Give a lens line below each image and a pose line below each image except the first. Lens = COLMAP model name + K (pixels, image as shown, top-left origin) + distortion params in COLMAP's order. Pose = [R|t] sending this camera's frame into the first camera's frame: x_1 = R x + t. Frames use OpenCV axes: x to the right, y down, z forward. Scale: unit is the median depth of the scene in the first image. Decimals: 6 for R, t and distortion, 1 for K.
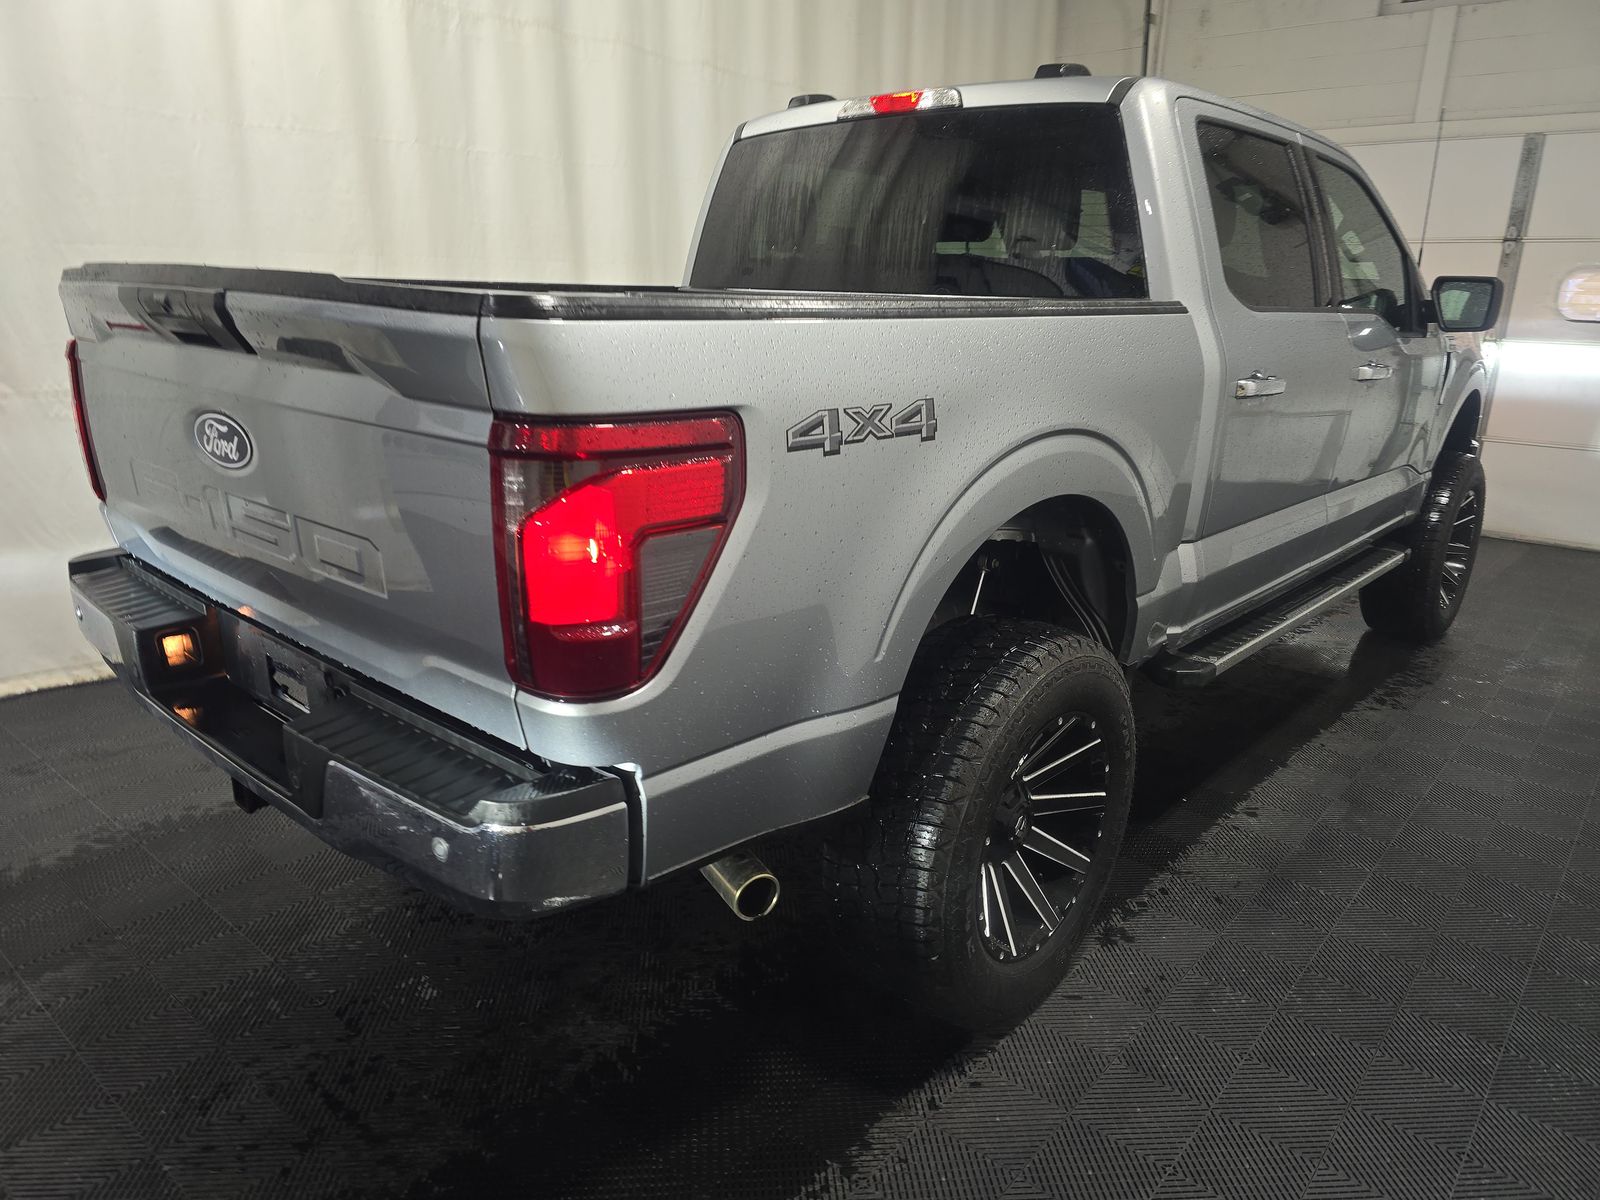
lens RADIAL K [[1133.8, 0, 801.3], [0, 1133.8, 614.4], [0, 0, 1]] dist [-0.003911, -0.006128]
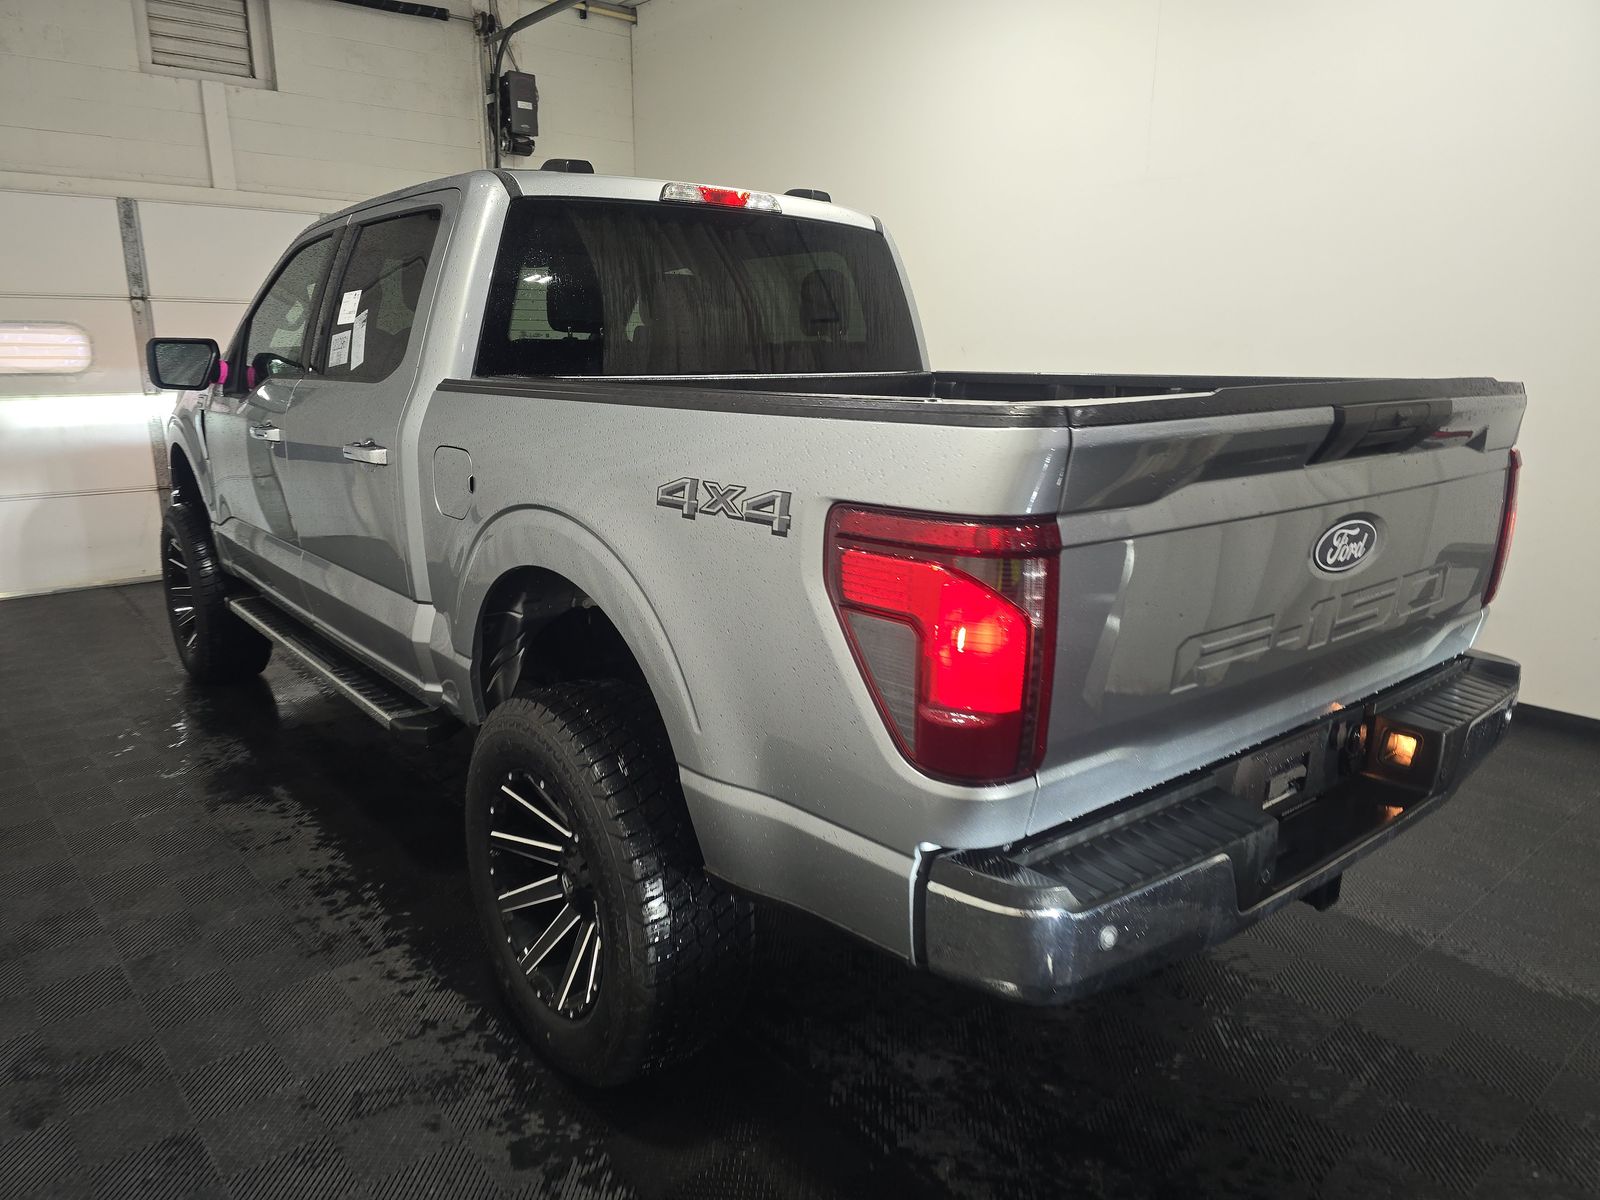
lens RADIAL K [[1085.3, 0, 800.0], [0, 1085.3, 600.0], [0, 0, 1]] dist [0.072514, -0.066761]
pose [[0.148245, -0.253242, 0.955977, -1.535128], [0.286581, 0.936181, 0.203558, -0.447458], [-0.946517, 0.243788, 0.211358, 1.252587]]
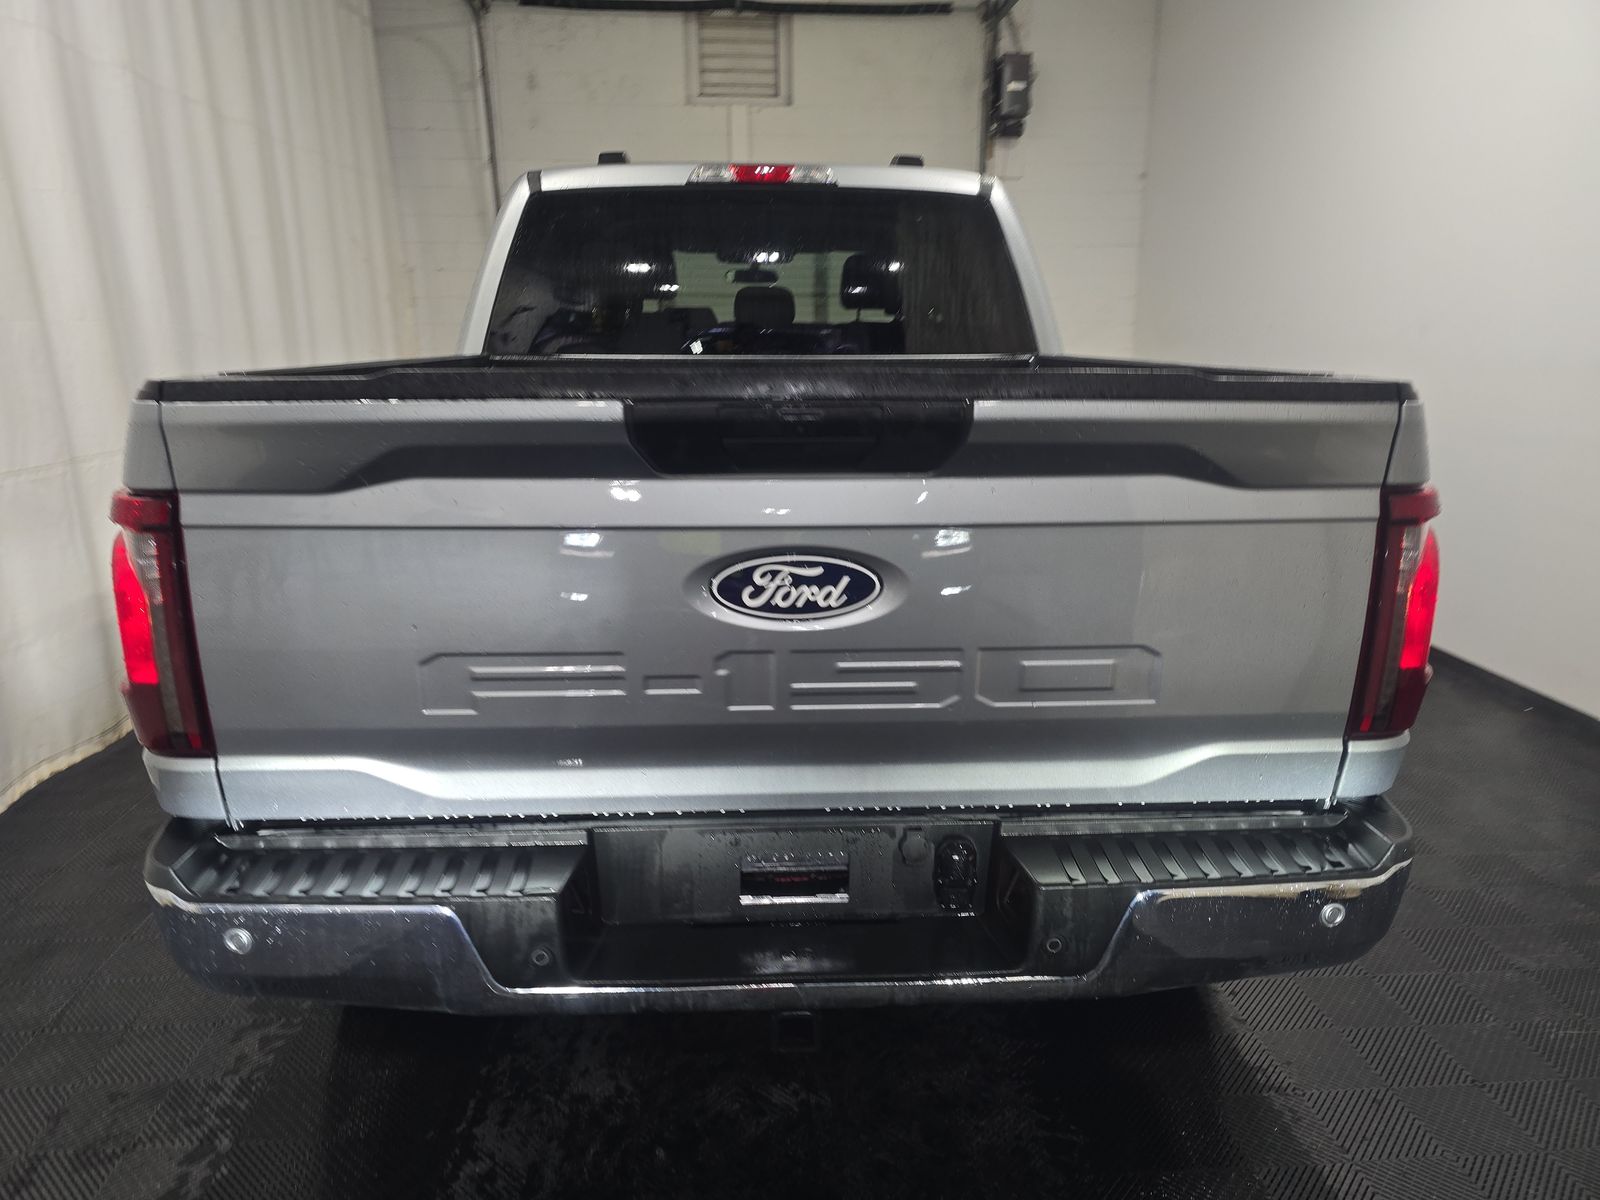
lens RADIAL K [[1085.3, 0, 800.0], [0, 1085.3, 600.0], [0, 0, 1]] dist [0.072514, -0.066761]
pose [[0.713675, -0.197706, 0.671998, -1.005789], [0.222671, 0.973613, 0.049962, -0.179475], [-0.664143, 0.113978, 0.738866, 0.431751]]
